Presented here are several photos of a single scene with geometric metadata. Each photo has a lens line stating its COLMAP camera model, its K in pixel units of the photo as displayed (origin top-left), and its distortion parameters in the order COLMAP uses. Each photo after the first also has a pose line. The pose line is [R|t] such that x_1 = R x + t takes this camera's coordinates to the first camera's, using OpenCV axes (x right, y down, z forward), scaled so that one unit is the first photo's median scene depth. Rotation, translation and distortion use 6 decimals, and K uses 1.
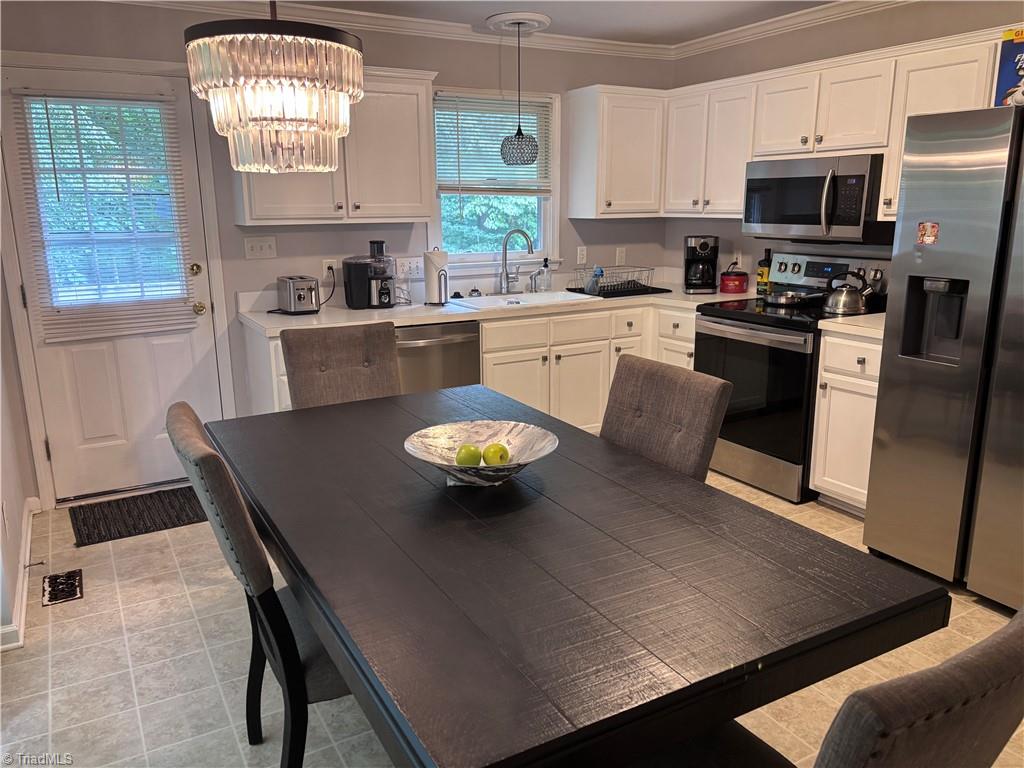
lens RADIAL K [[769.7, 0, 510.1], [0, 769.7, 382.5], [0, 0, 1]] dist [0.037429, -0.040126]
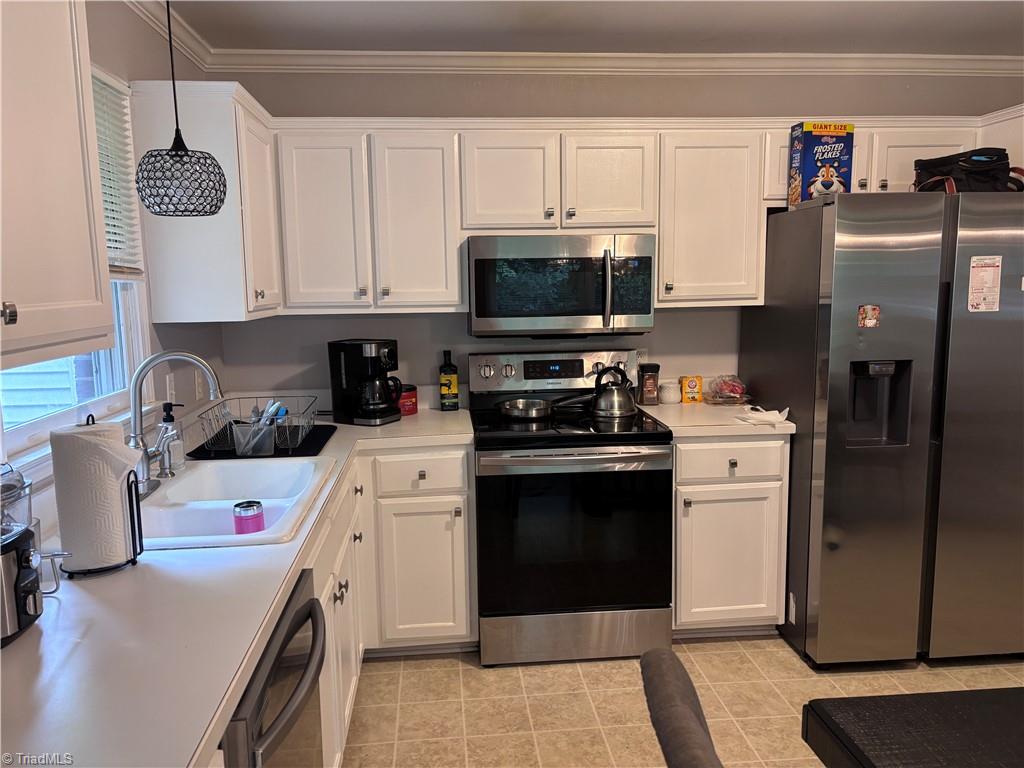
lens RADIAL K [[769.7, 0, 509.2], [0, 769.7, 388.3], [0, 0, 1]] dist [0.037429, -0.040126]
pose [[0.418407, -0.125146, 0.899597, -0.351877], [0.220930, 0.974736, 0.032843, -0.160479], [-0.880980, 0.185007, 0.435485, 0.677403]]
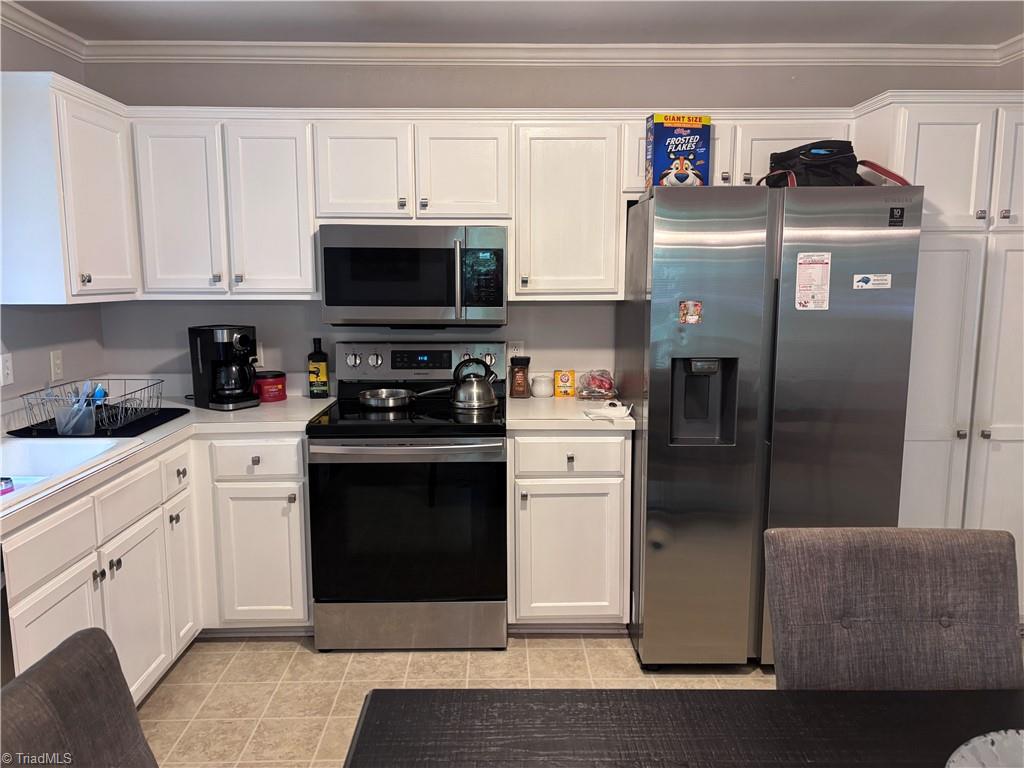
lens RADIAL K [[769.7, 0, 511.9], [0, 769.7, 383.4], [0, 0, 1]] dist [0.037429, -0.040126]
pose [[0.481655, -0.117388, 0.868463, -0.262507], [0.197873, 0.979964, 0.022718, -0.117401], [-0.853730, 0.160903, 0.495232, 0.503465]]
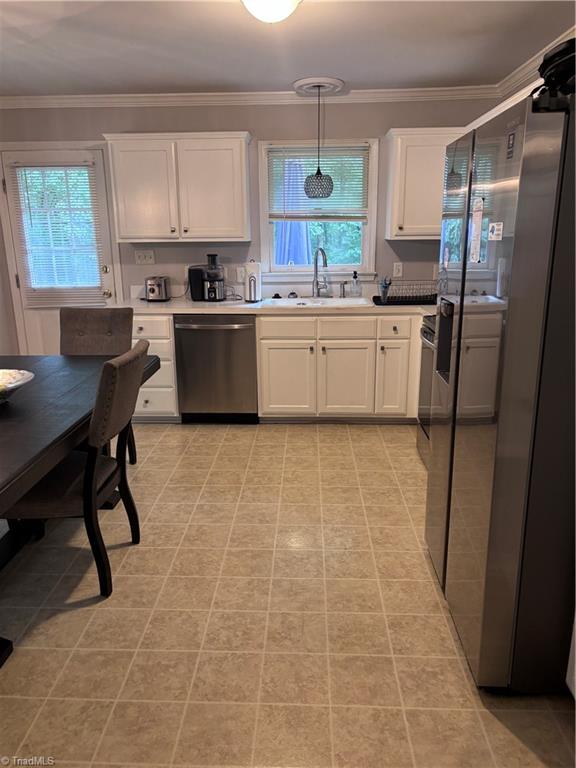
lens RADIAL K [[577.3, 0, 285.3], [0, 577.3, 385.6], [0, 0, 1]] dist [0.037429, -0.040126]
pose [[0.844800, 0.138281, -0.516906, 0.535672], [-0.117677, 0.990393, 0.072622, -0.035388], [0.521982, -0.000523, 0.852956, 0.148477]]
